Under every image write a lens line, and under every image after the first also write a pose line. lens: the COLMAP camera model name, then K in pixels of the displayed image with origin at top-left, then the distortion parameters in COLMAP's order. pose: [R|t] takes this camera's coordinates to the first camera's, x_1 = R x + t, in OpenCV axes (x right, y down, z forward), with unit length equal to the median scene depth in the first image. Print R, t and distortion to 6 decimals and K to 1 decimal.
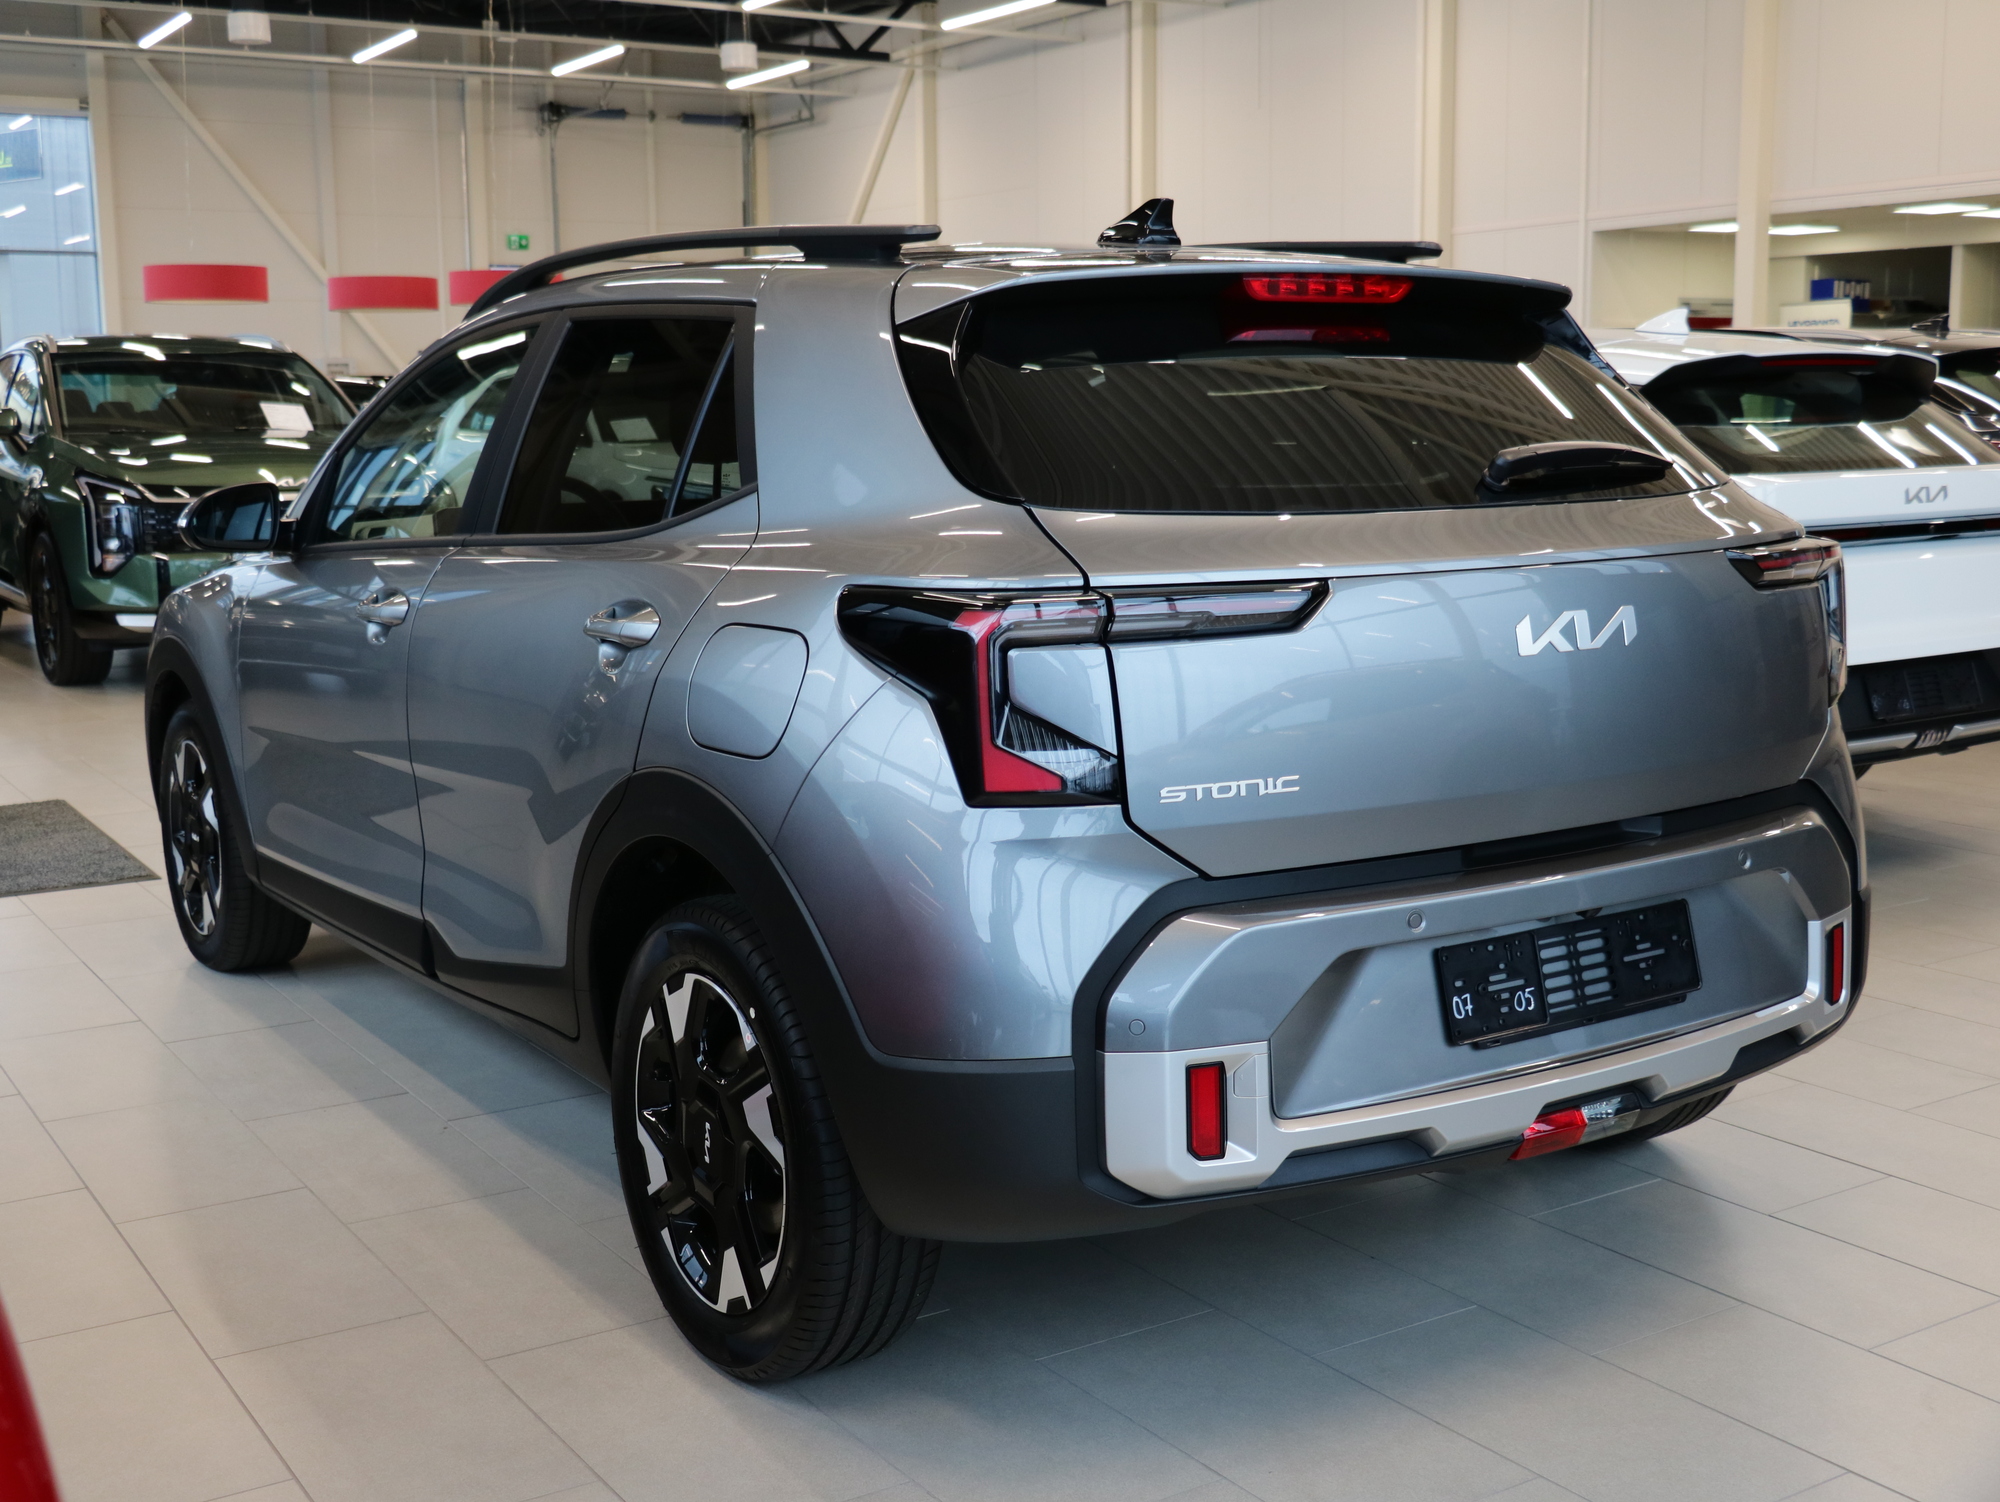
lens RADIAL K [[2282.5, 0, 1000.0], [0, 2282.5, 751.0], [0, 0, 1]] dist [-0.022703, 0.064028]
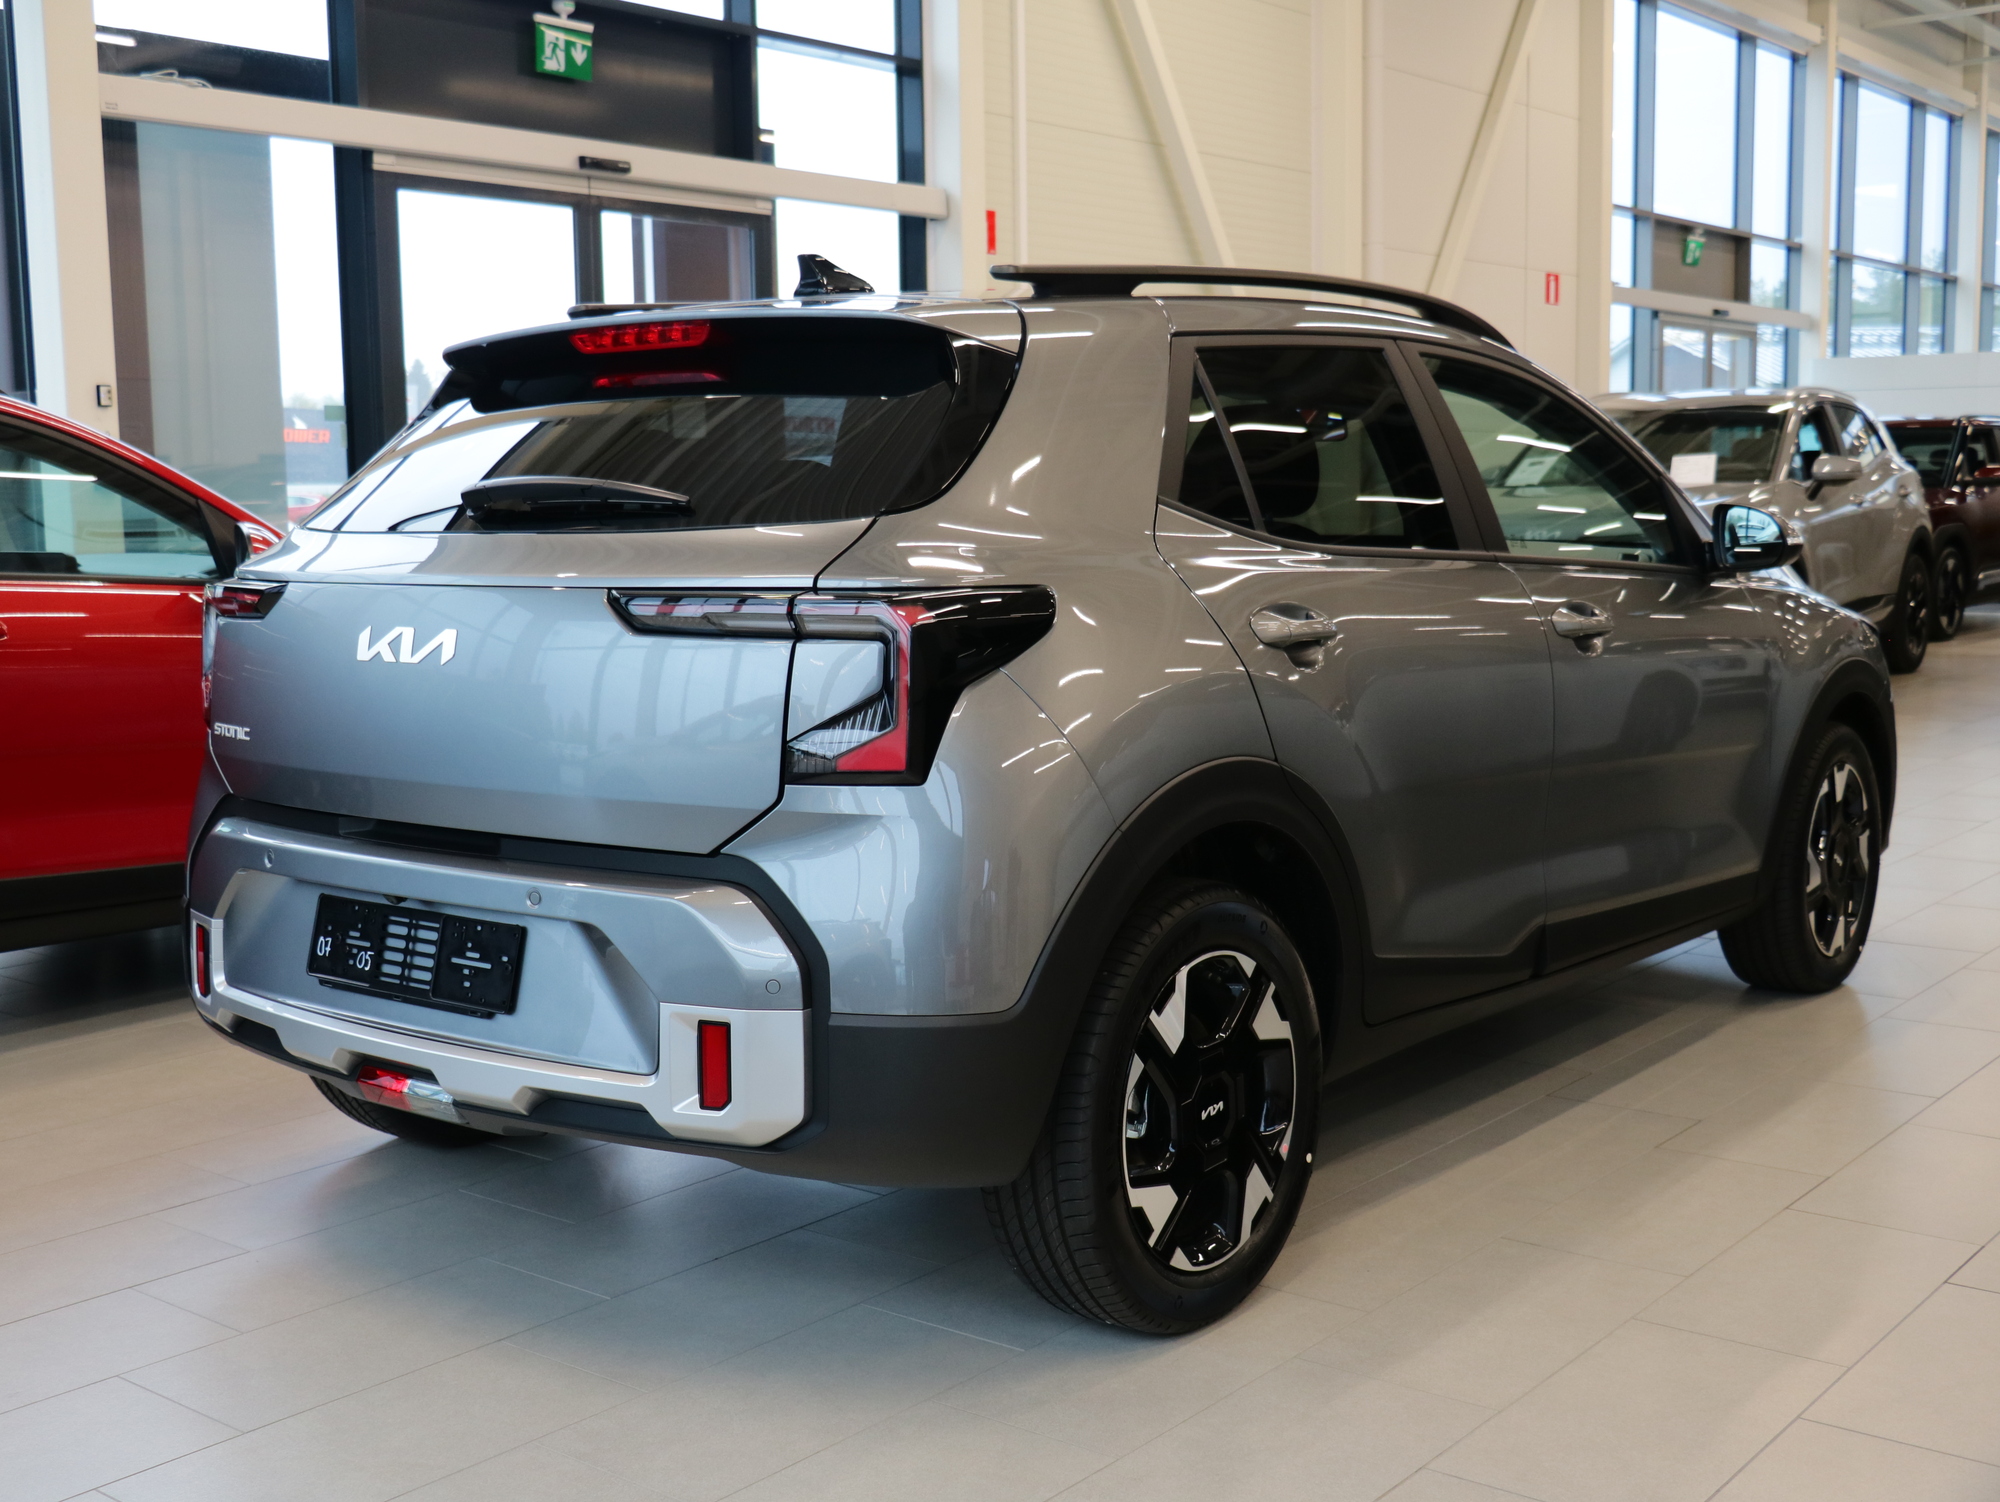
lens RADIAL K [[2323.2, 0, 1000.0], [0, 2323.2, 751.0], [0, 0, 1]] dist [-0.014649, 0.027916]
pose [[0.317468, 0.119995, -0.940646, 1.376325], [-0.138624, 0.987177, 0.079146, -0.128112], [0.938082, 0.105270, 0.330031, 0.874218]]
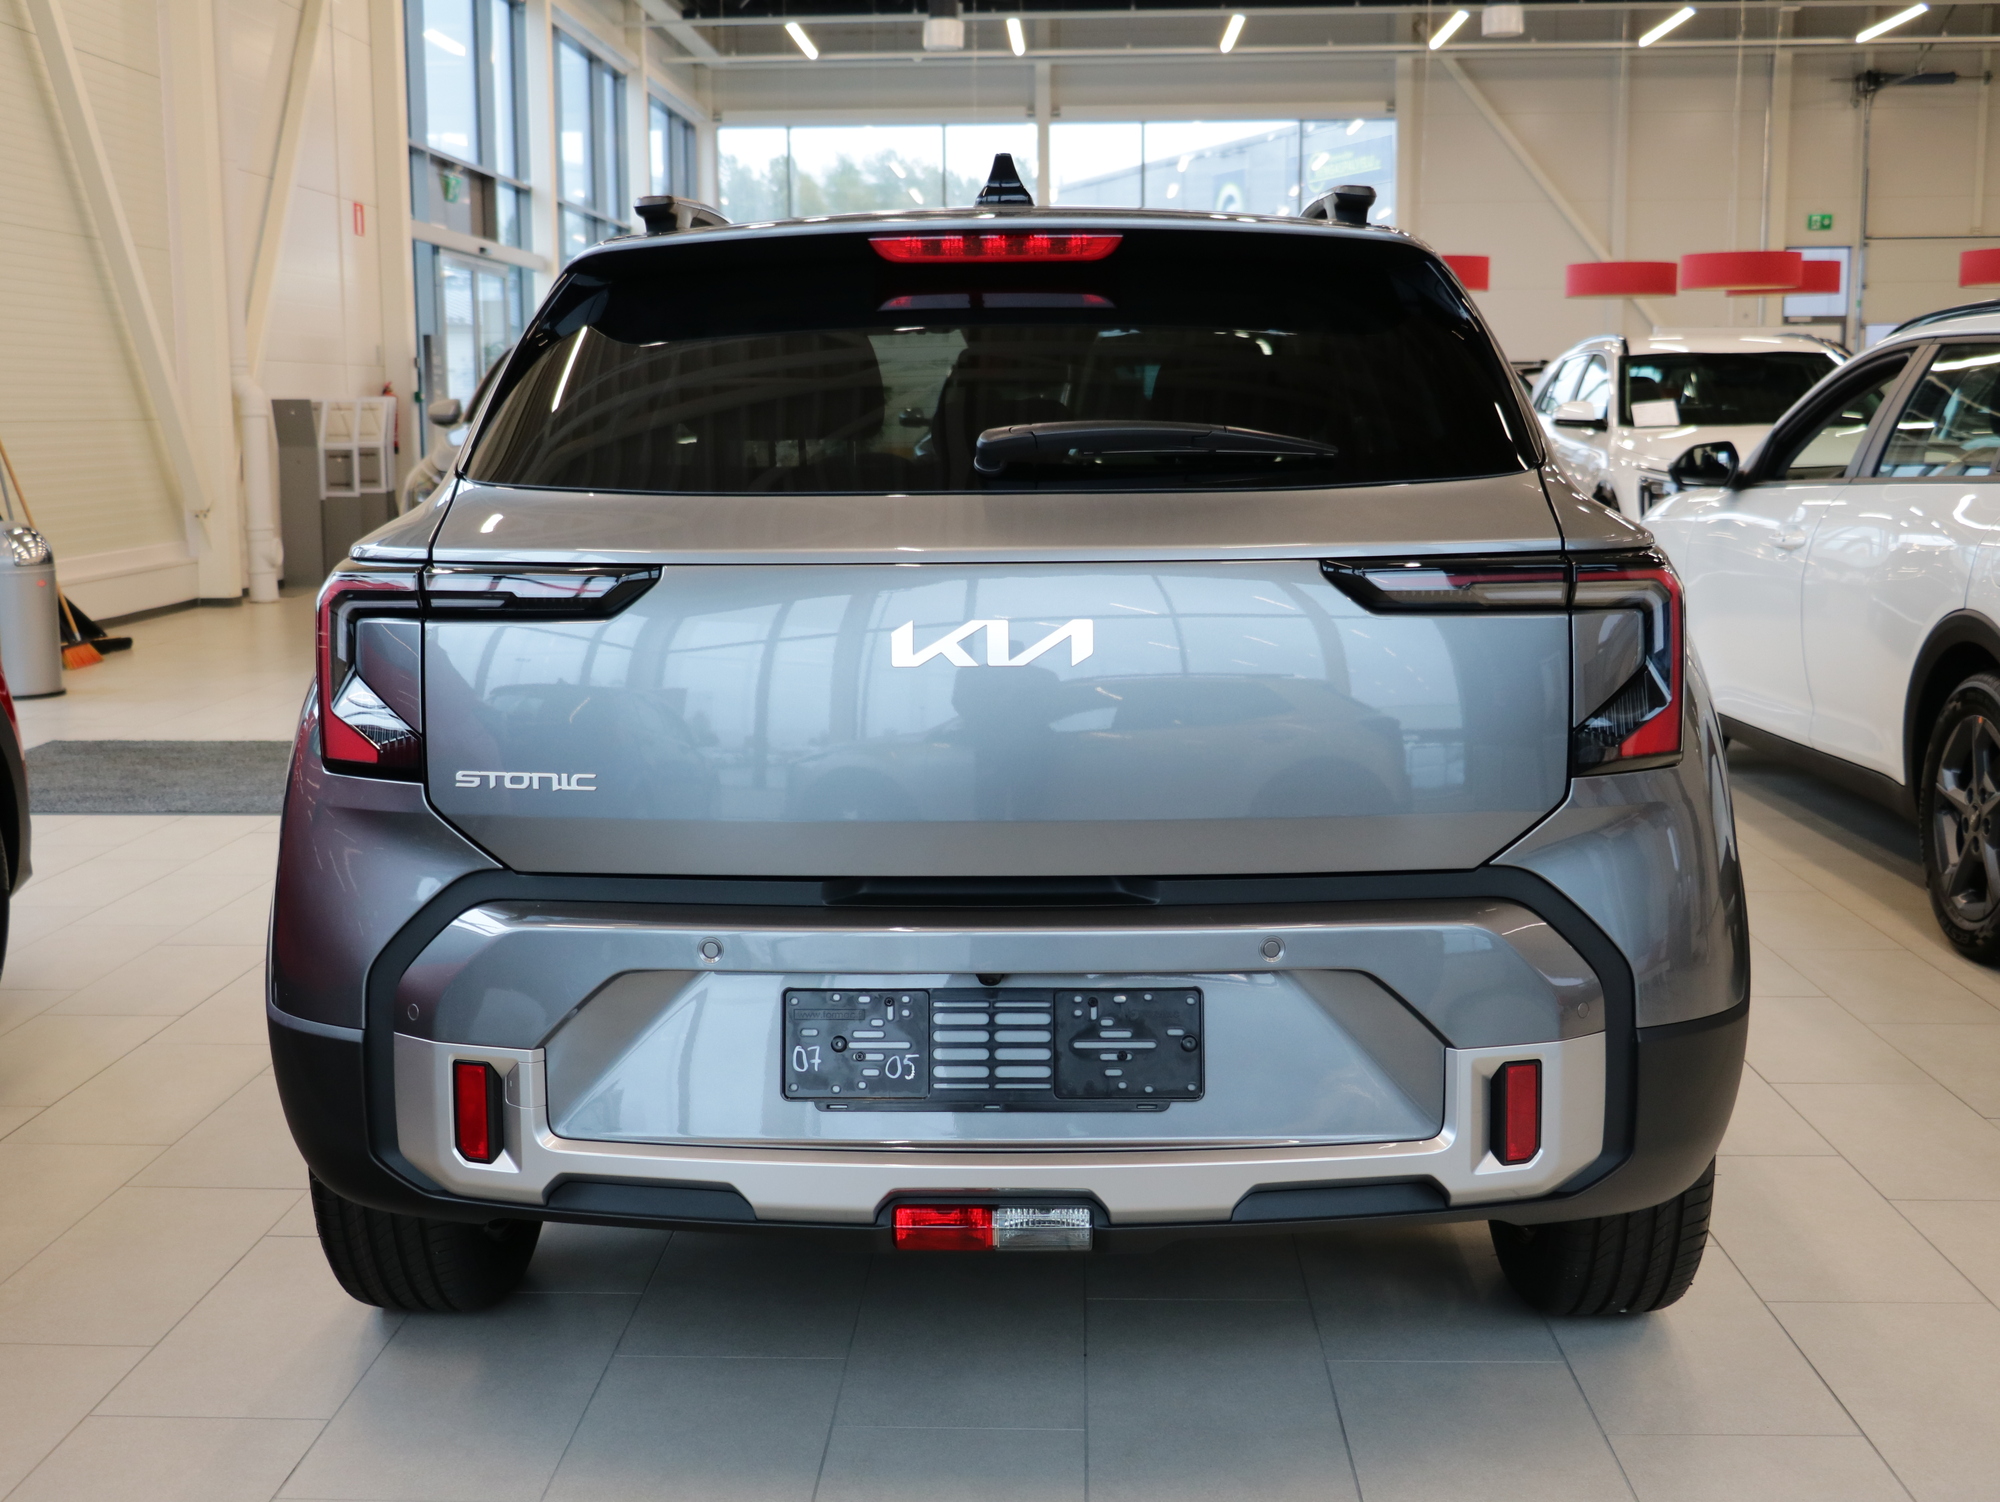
lens RADIAL K [[2282.5, 0, 1000.0], [0, 2282.5, 751.0], [0, 0, 1]] dist [-0.022703, 0.064028]
pose [[0.817733, 0.094913, -0.567719, 0.715420], [-0.092075, 0.995180, 0.033752, -0.040807], [0.568186, 0.024672, 0.822530, 0.297896]]
